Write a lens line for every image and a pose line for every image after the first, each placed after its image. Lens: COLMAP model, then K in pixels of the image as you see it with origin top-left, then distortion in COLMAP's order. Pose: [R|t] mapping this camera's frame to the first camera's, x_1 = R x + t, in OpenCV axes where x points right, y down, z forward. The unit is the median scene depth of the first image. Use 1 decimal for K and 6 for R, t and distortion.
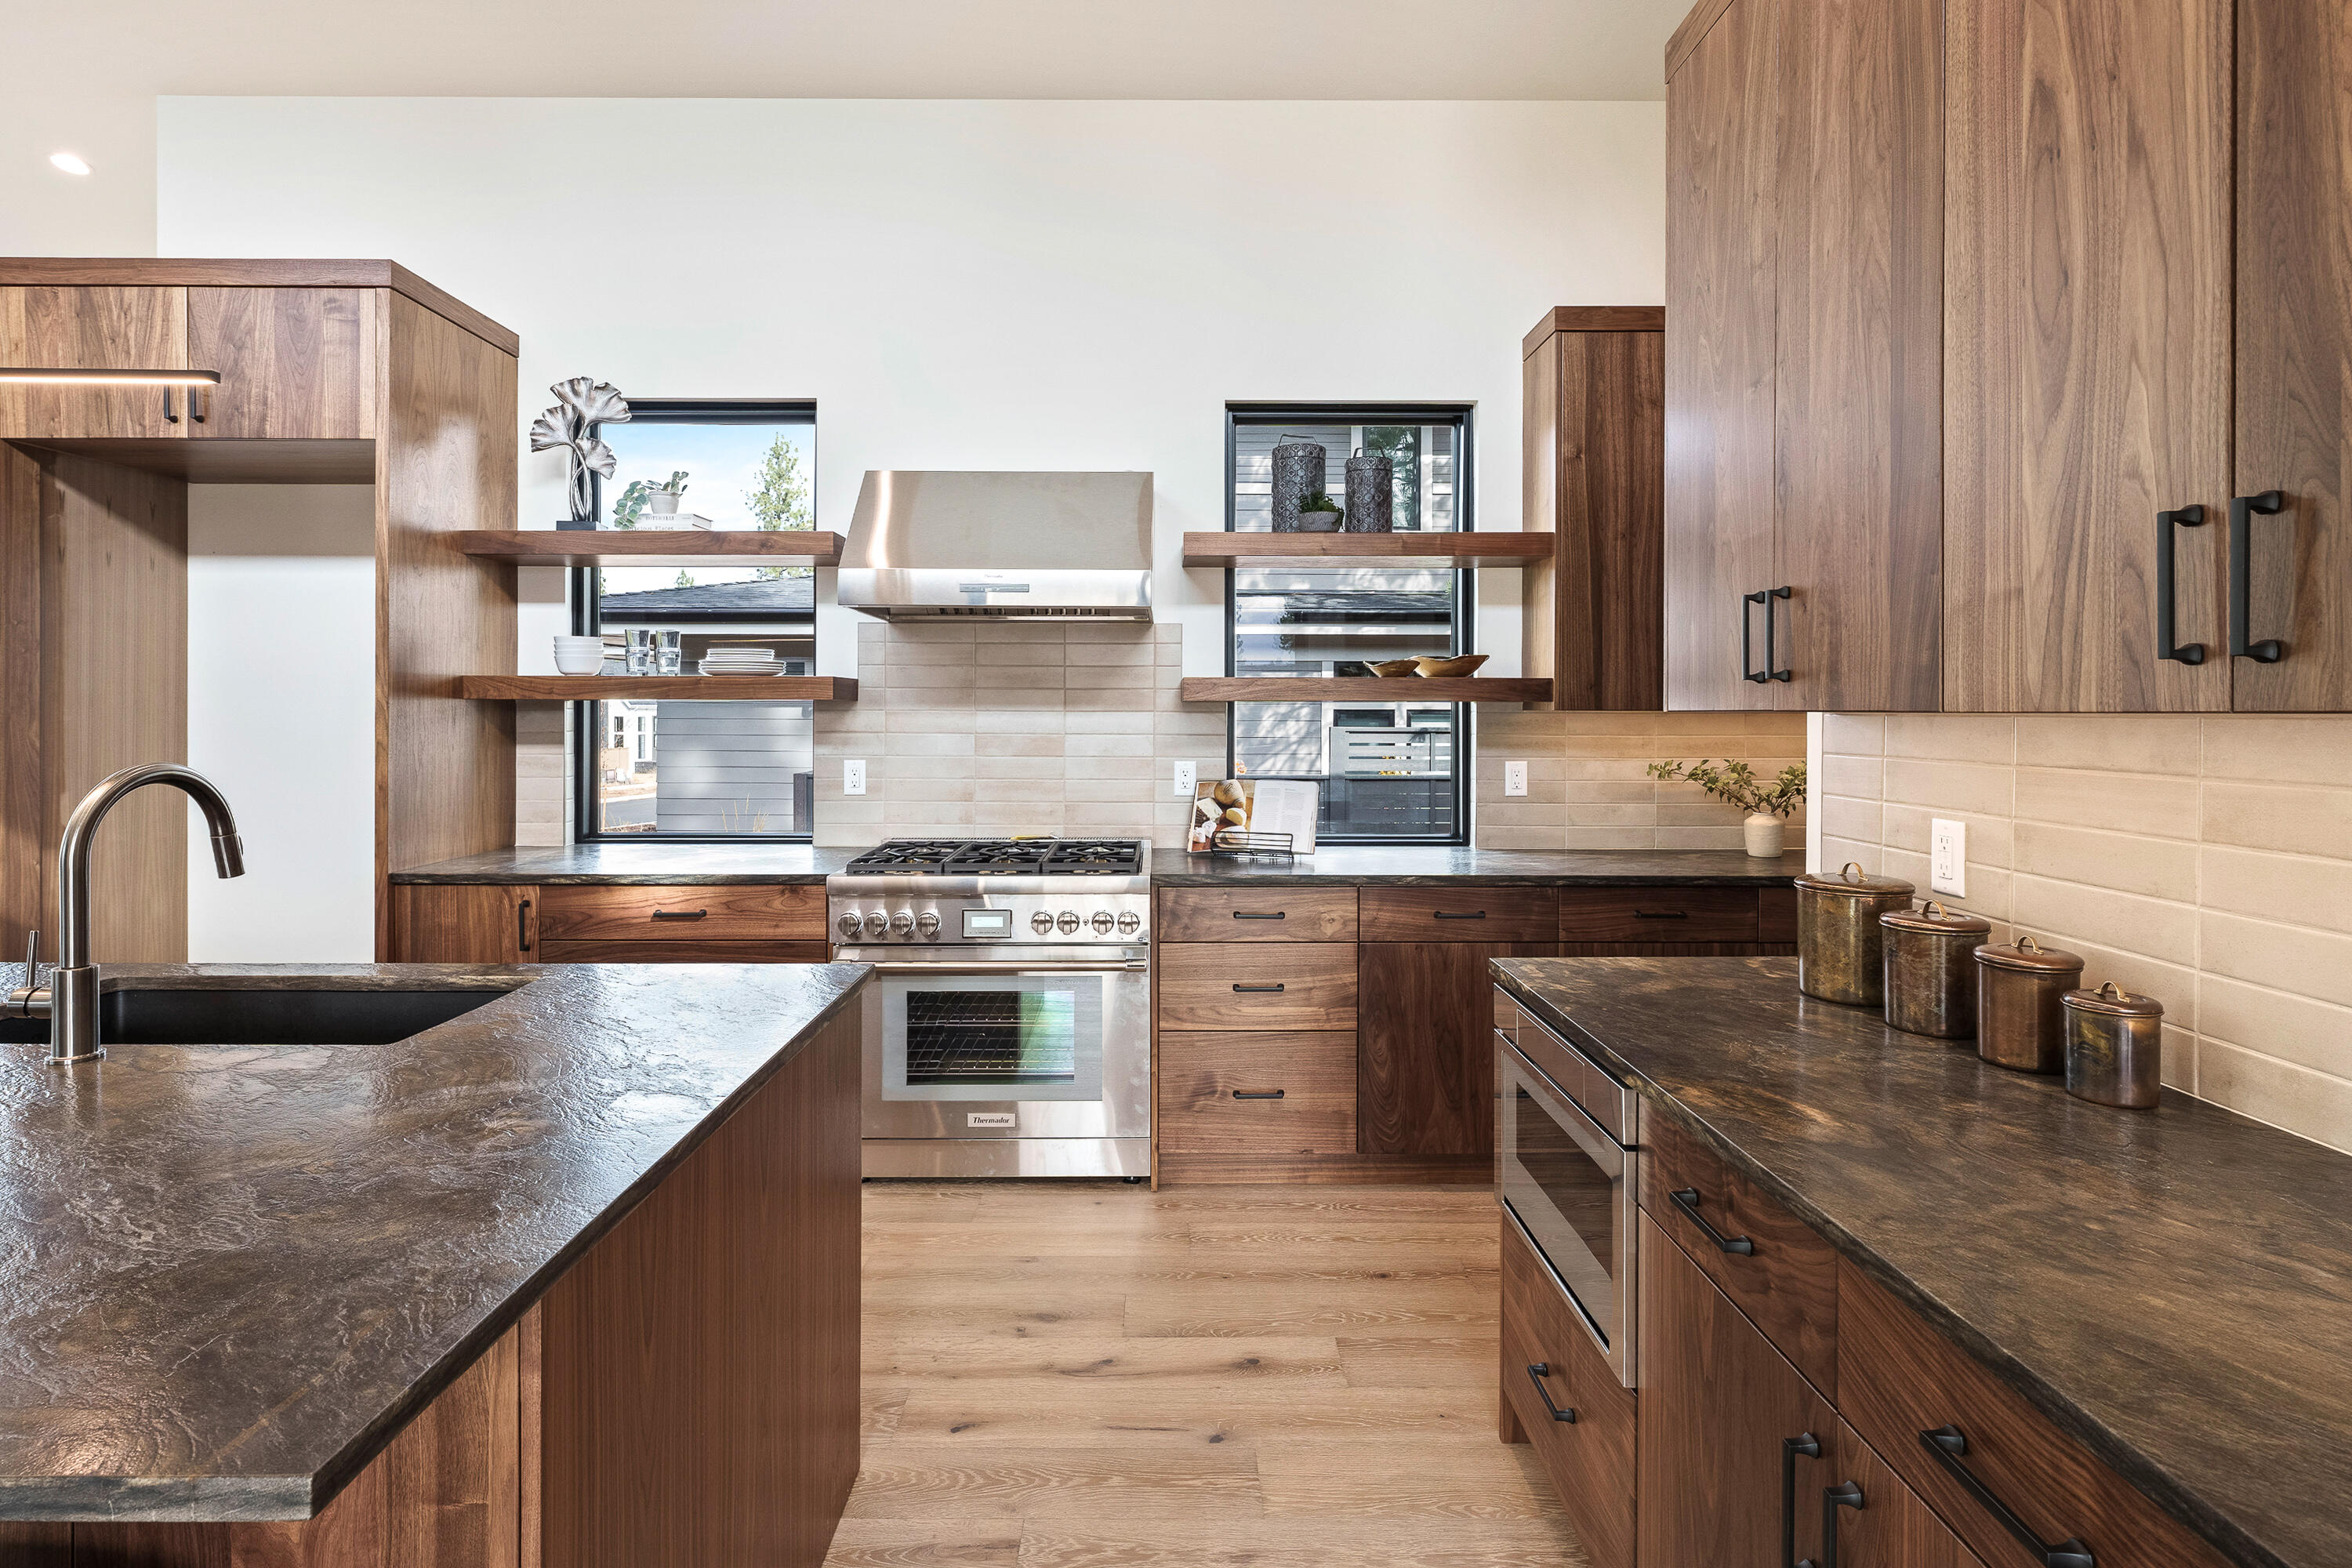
lens RADIAL K [[1139.9, 0, 1165.7], [0, 1139.9, 719.1], [0, 0, 1]] dist [-0.003662, 0.001679]
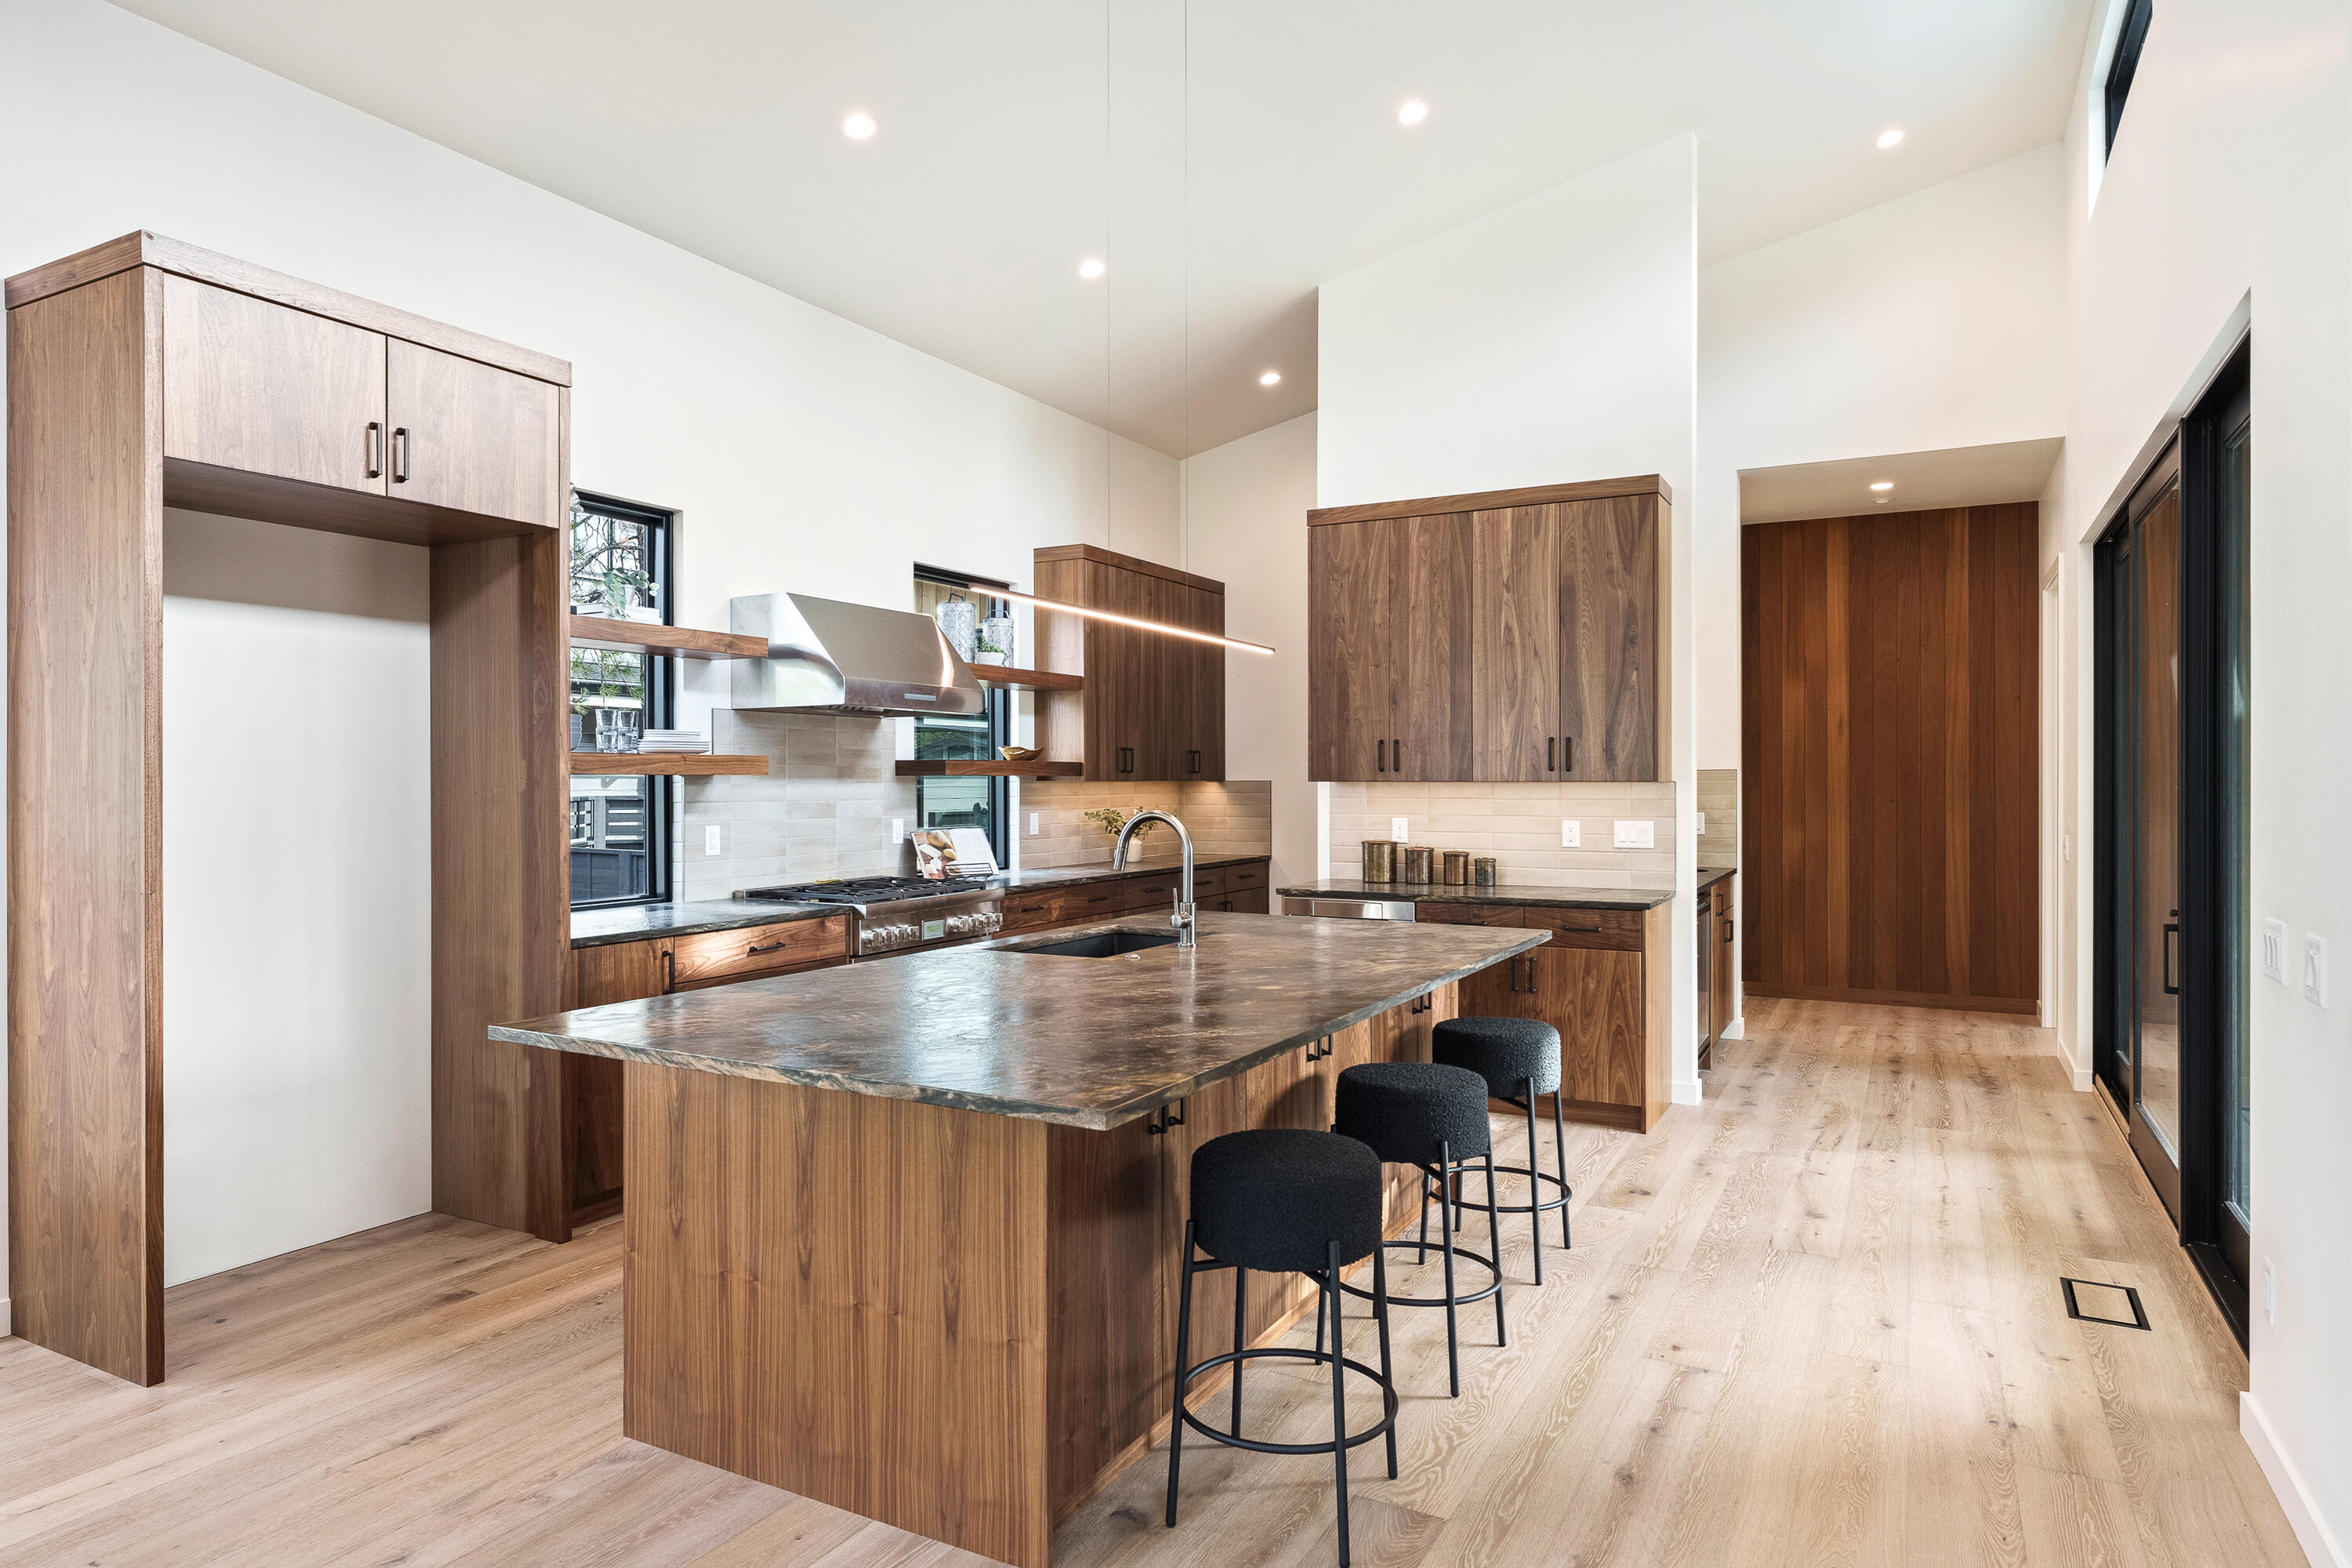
lens RADIAL K [[1349.6, 0, 1176.9], [0, 1349.6, 787.5], [0, 0, 1]] dist [-0.001845, -0.001107]
pose [[0.482640, -0.007830, 0.875784, -1.395124], [0.008991, 0.999952, 0.003985, -0.005066], [-0.875773, 0.005951, 0.482687, -0.096651]]
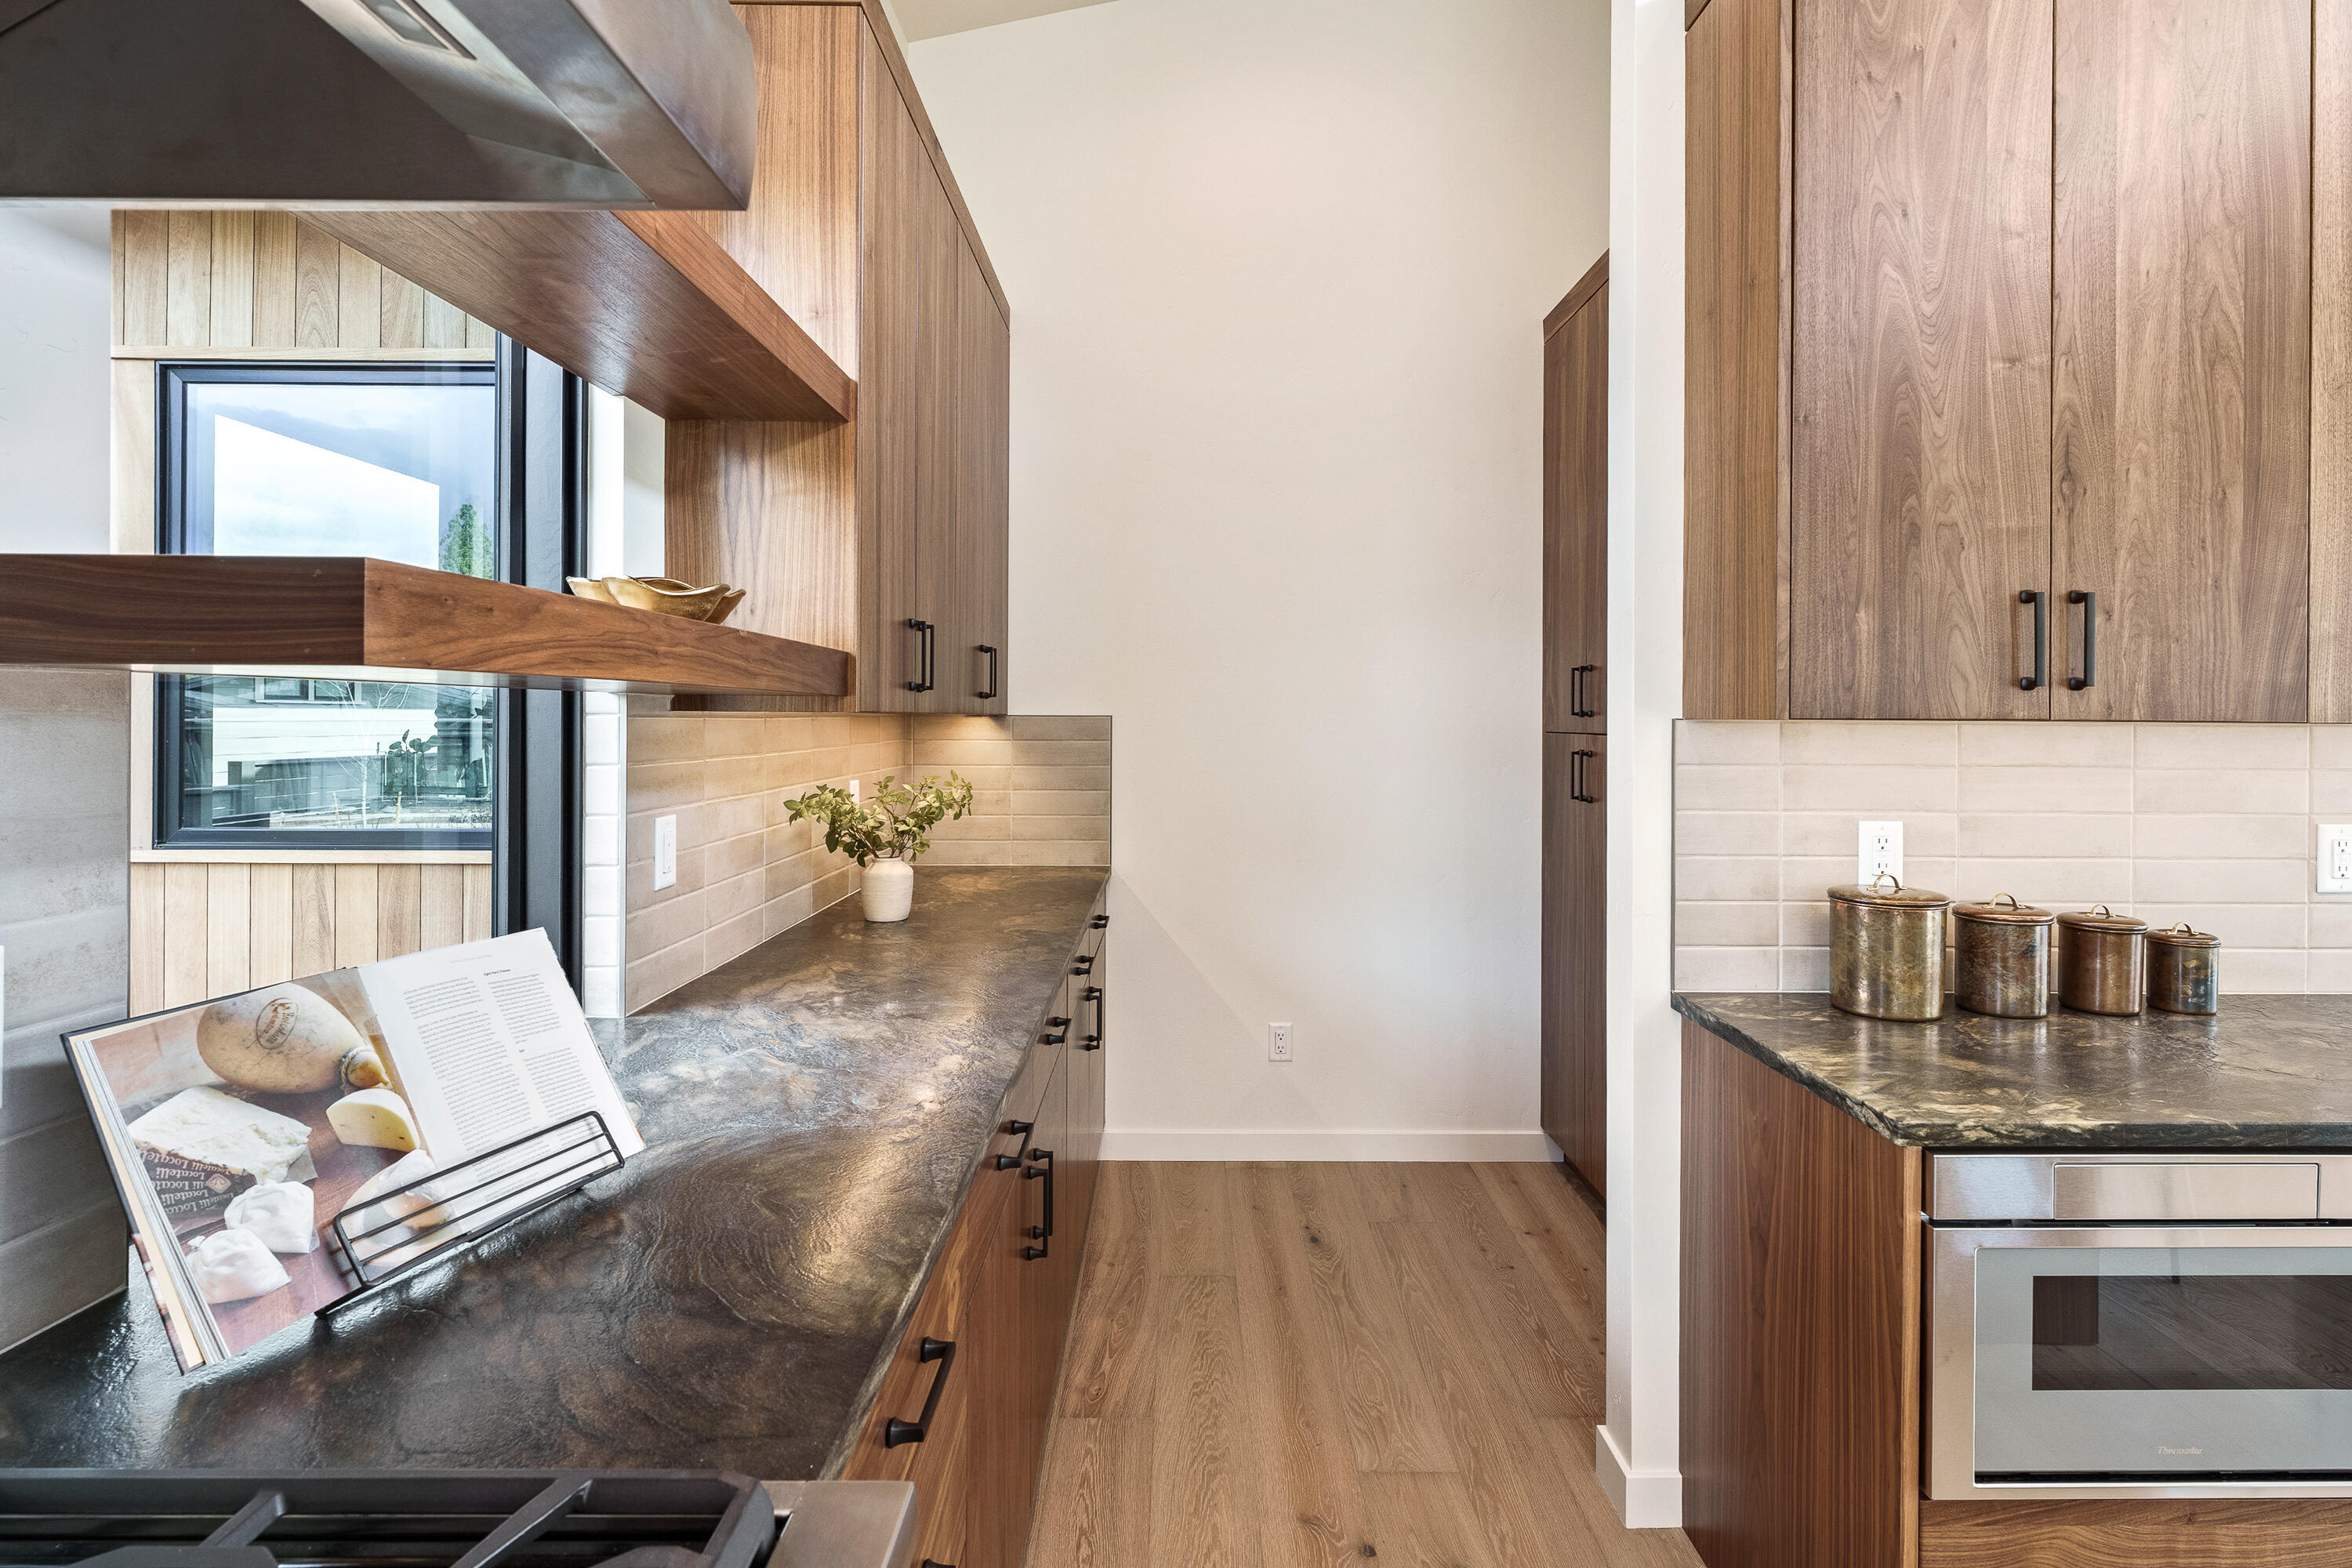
lens RADIAL K [[1172.8, 0, 1197.9], [0, 1172.8, 714.9], [0, 0, 1]] dist [0.001877, -0.000354]
pose [[-0.010594, 0.000621, 0.999944, -0.215699], [0.000643, 1.000000, -0.000614, -0.005935], [-0.999944, 0.000637, -0.010594, 0.868563]]
